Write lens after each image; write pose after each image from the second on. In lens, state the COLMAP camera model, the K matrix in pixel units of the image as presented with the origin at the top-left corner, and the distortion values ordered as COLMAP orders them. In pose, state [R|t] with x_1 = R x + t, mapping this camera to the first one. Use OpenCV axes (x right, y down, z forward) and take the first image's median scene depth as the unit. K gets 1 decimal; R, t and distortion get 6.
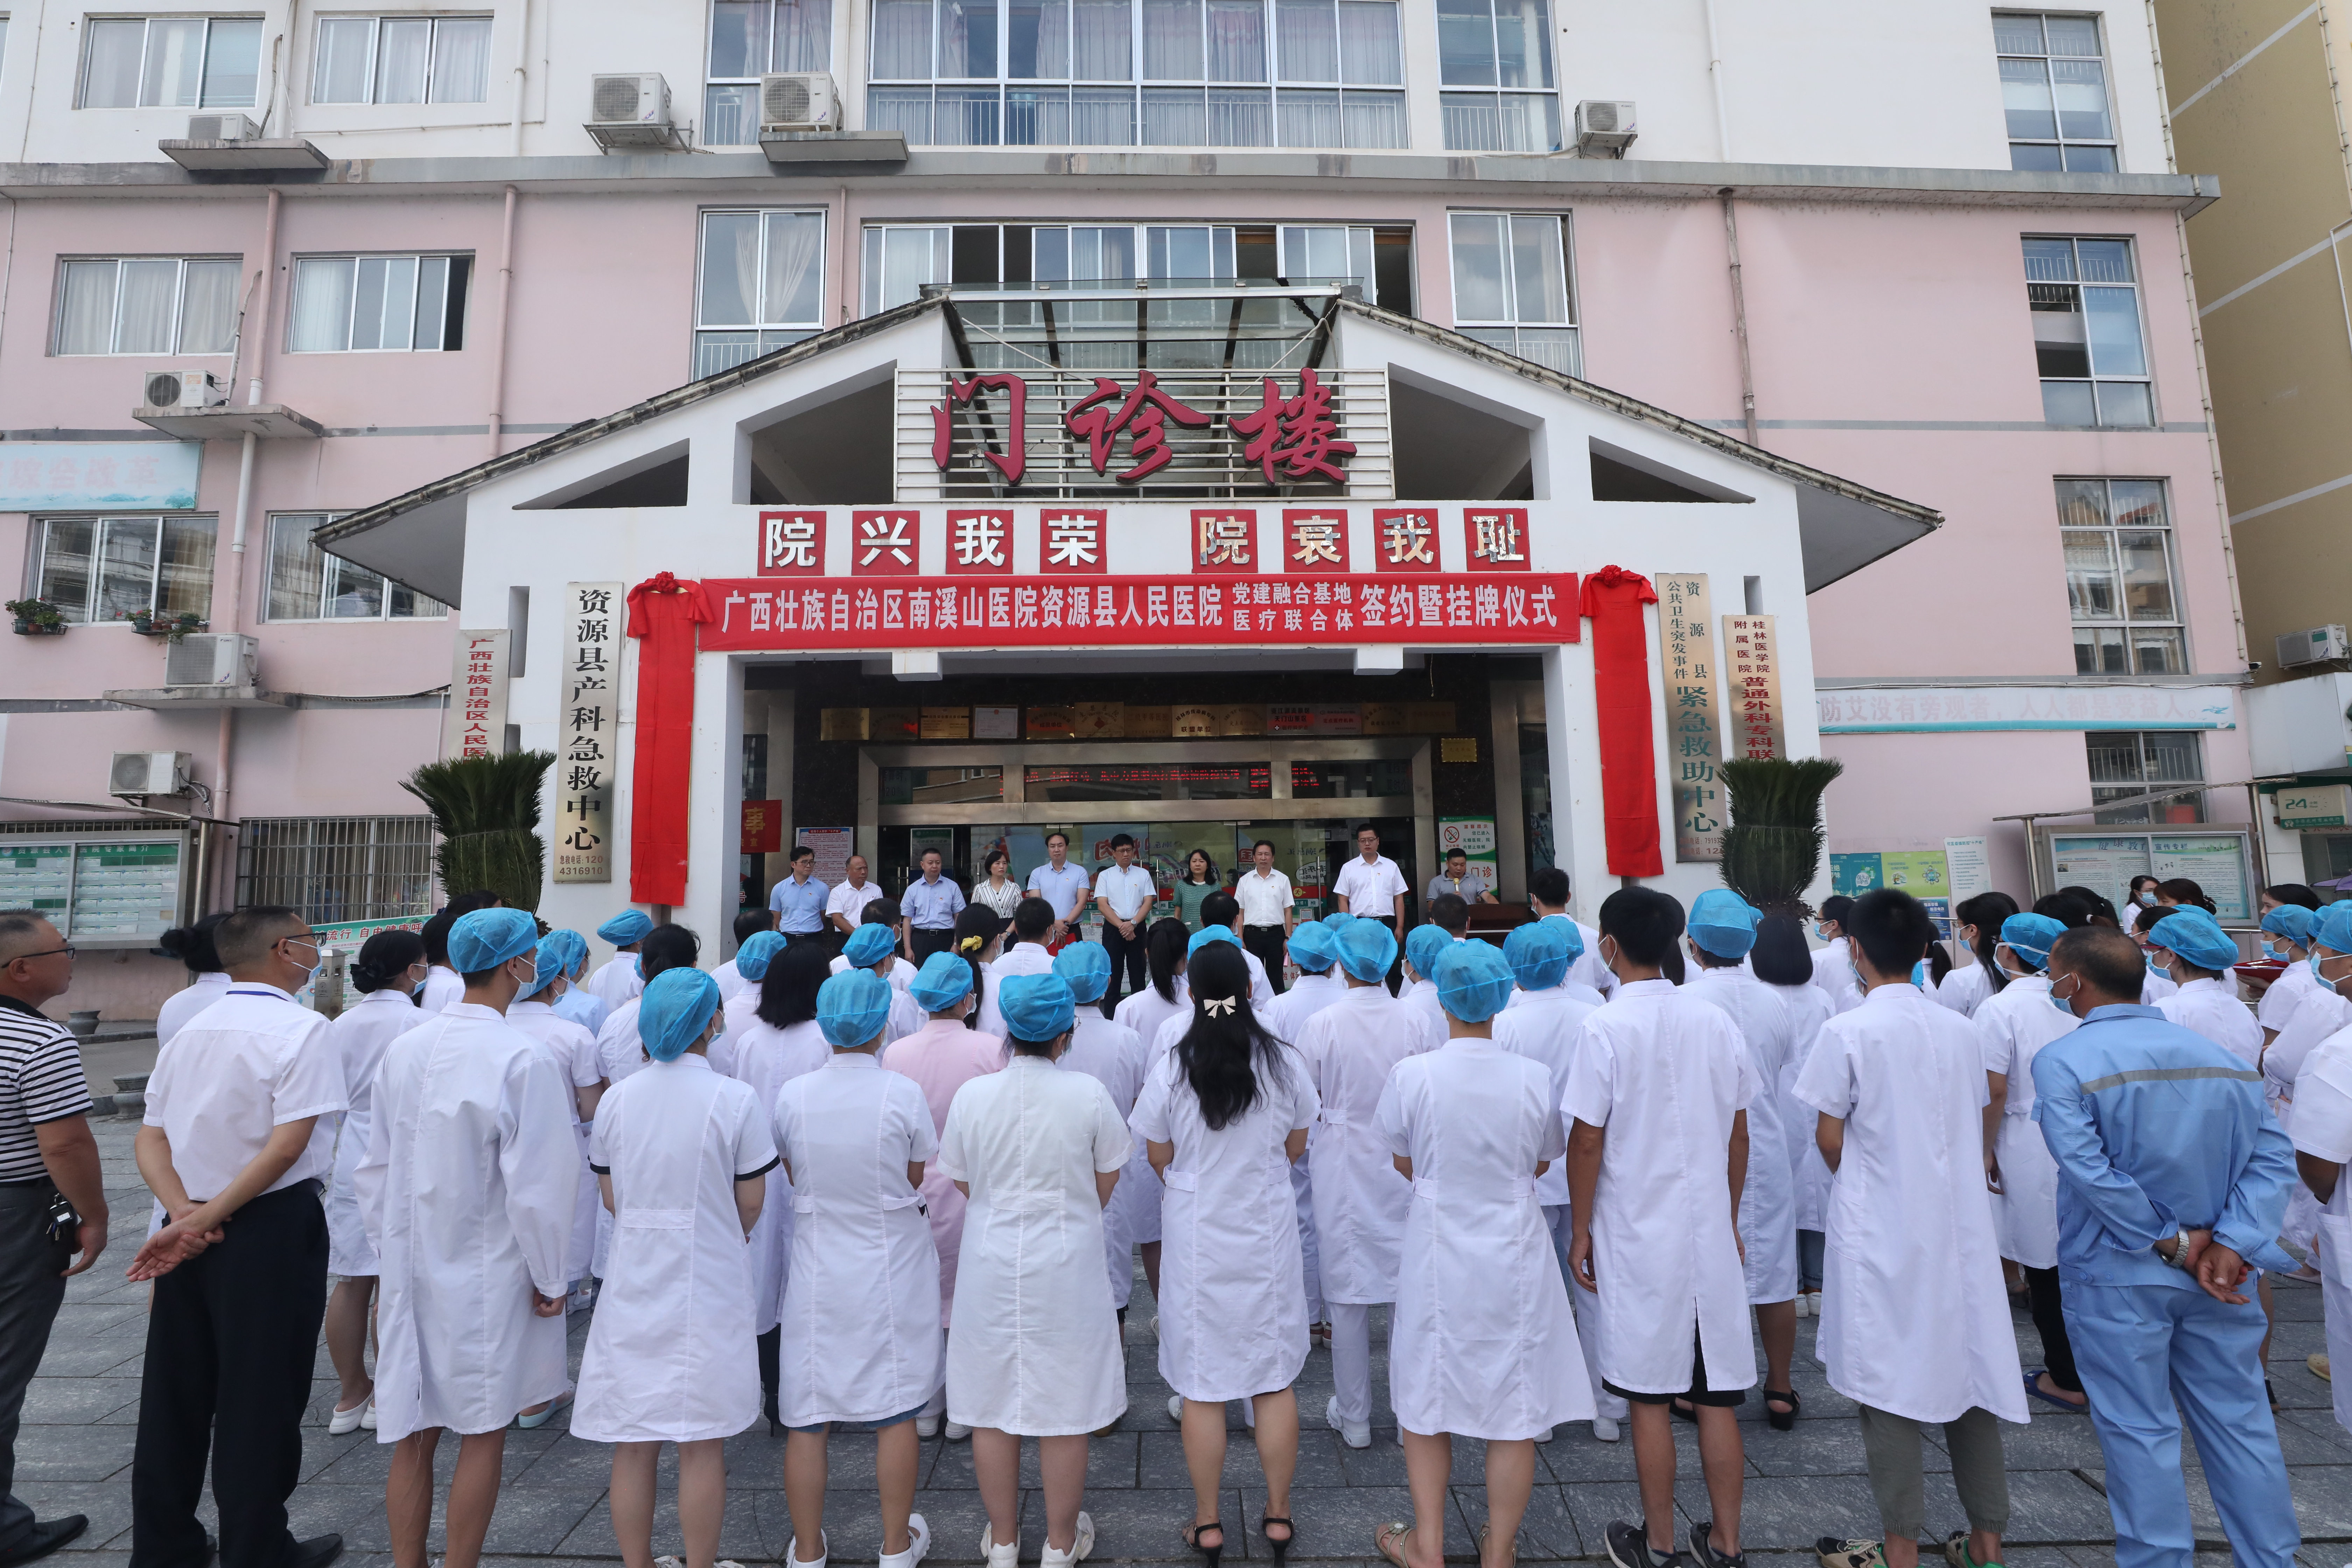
lens RADIAL K [[1073.0, 0, 1179.8], [0, 1073.0, 779.2], [0, 0, 1]] dist [-0.045974, 0.014628]
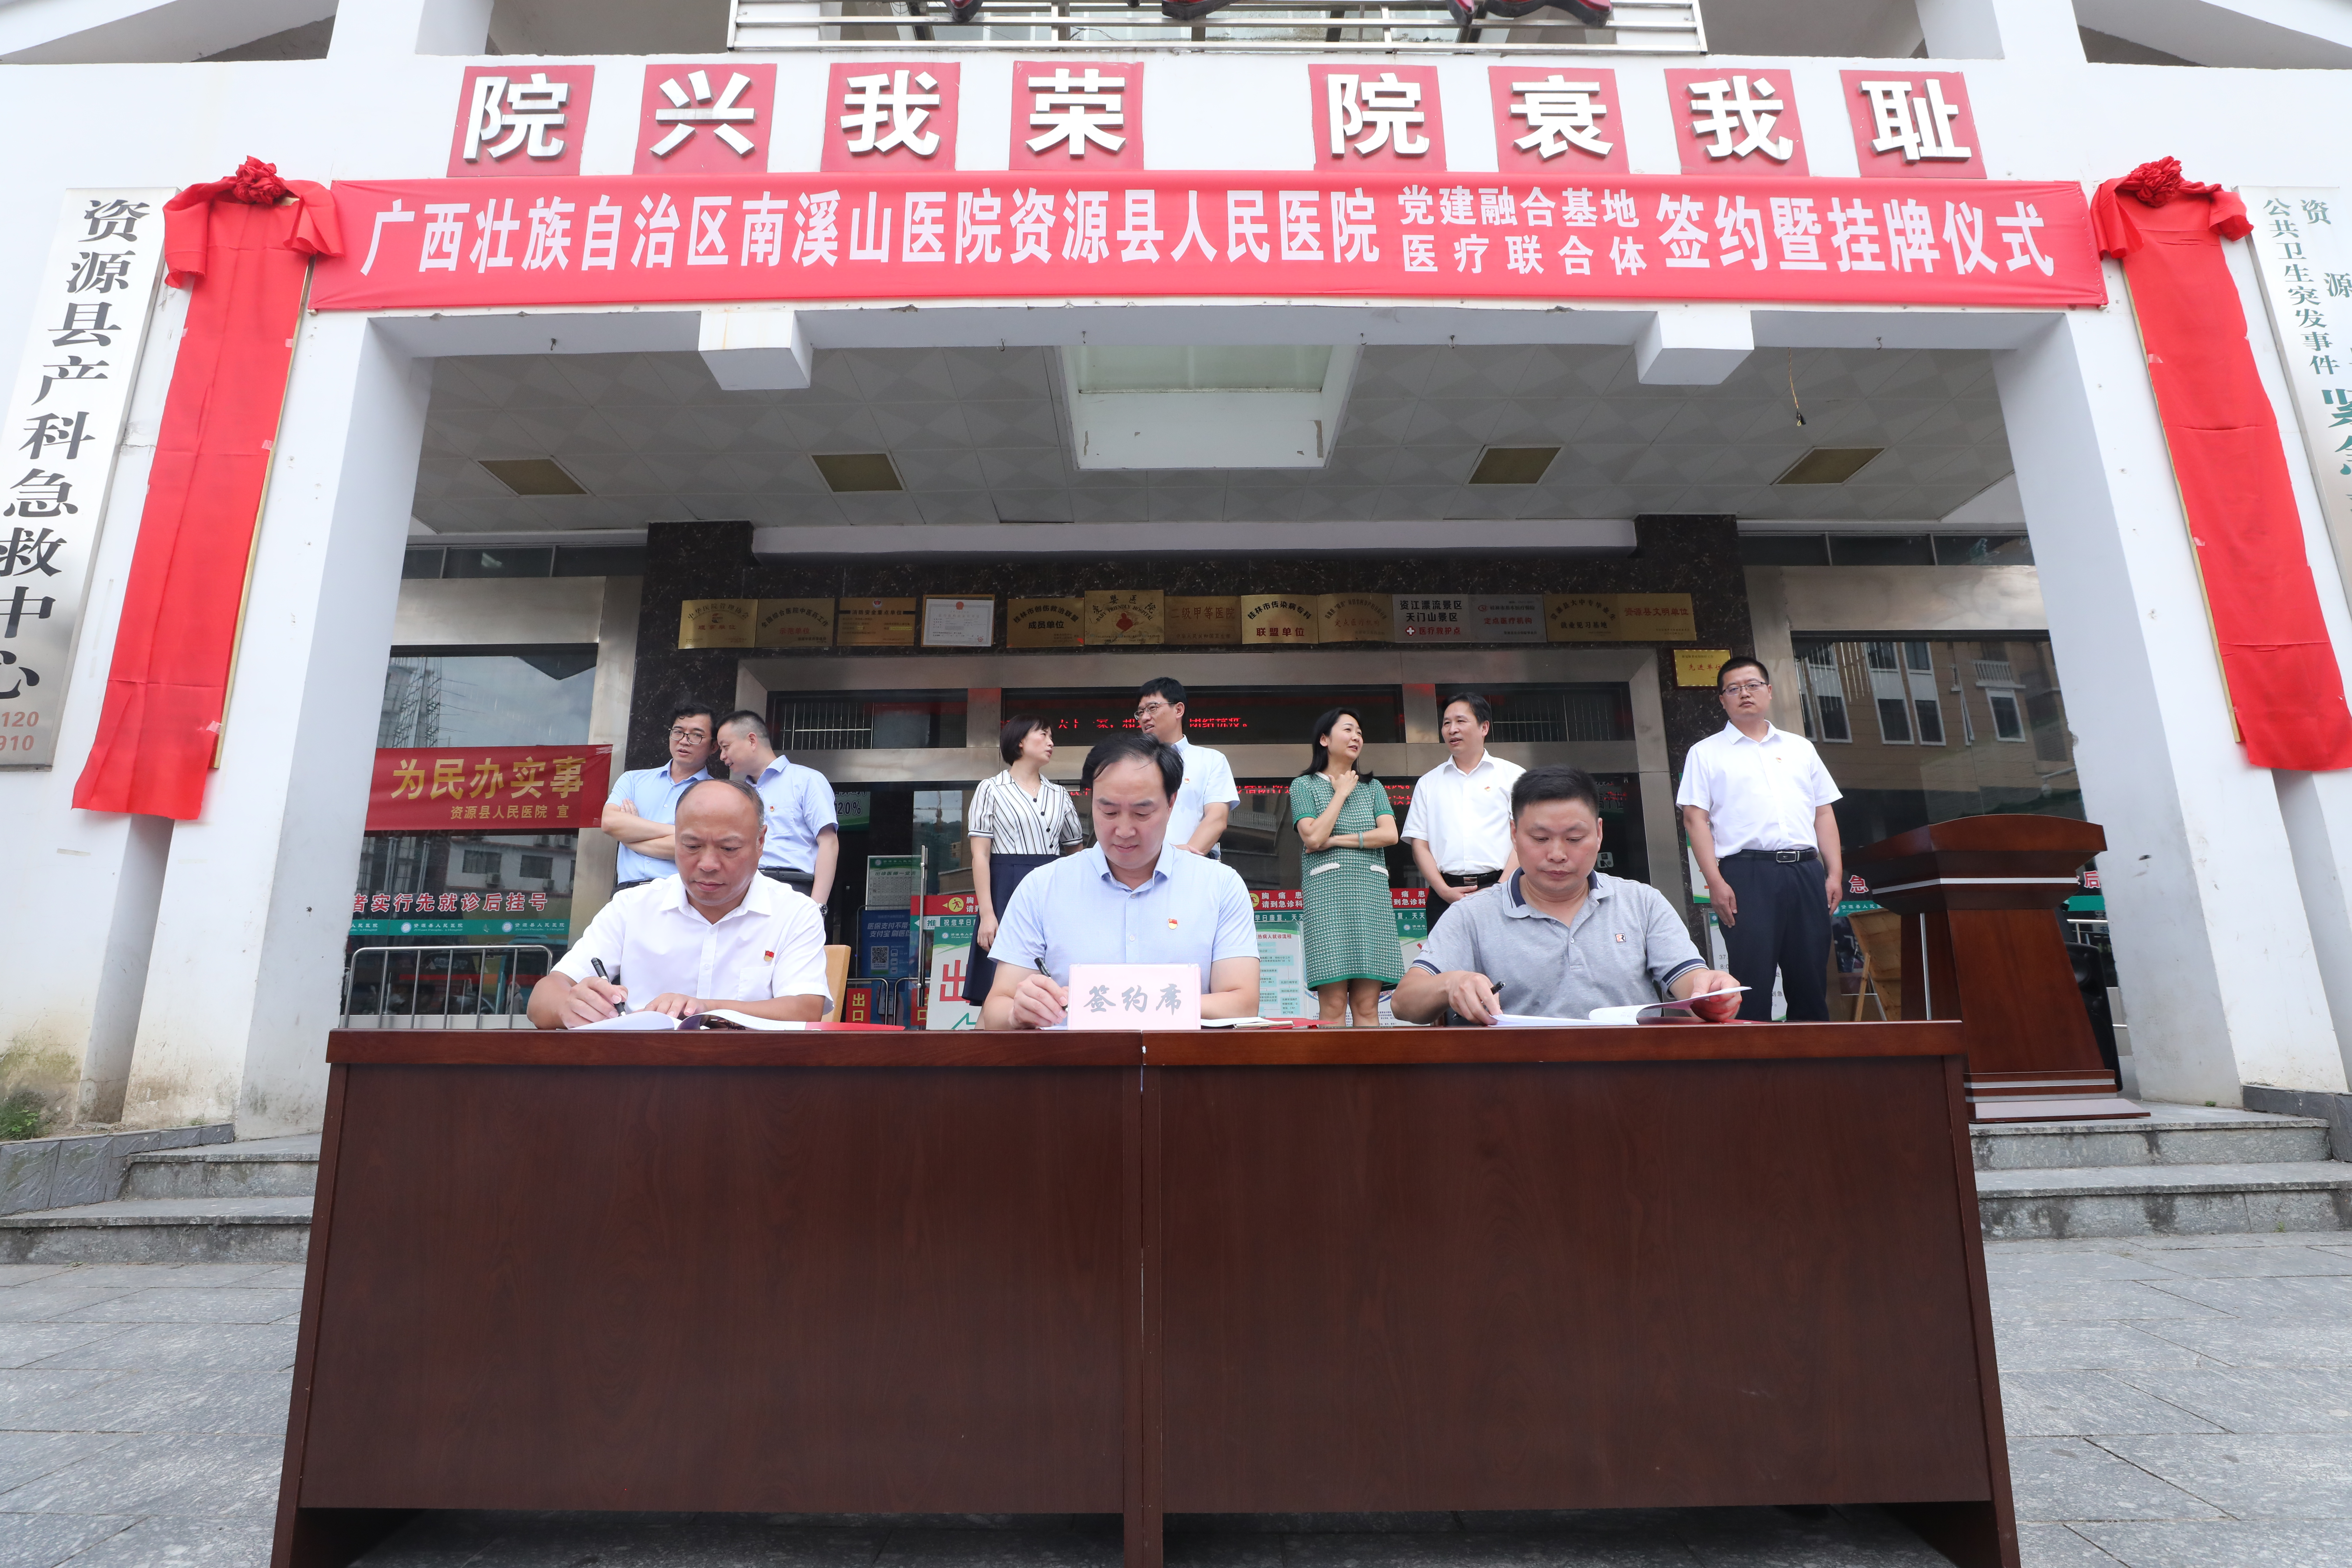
lens RADIAL K [[1073.0, 0, 1177.3], [0, 1073.0, 777.8], [0, 0, 1]] dist [-0.045974, 0.014628]
pose [[0.999735, -0.000636, -0.022995, -0.041283], [-0.001666, 0.994991, -0.099955, 0.136783], [0.022944, 0.099967, 0.994726, 0.538702]]
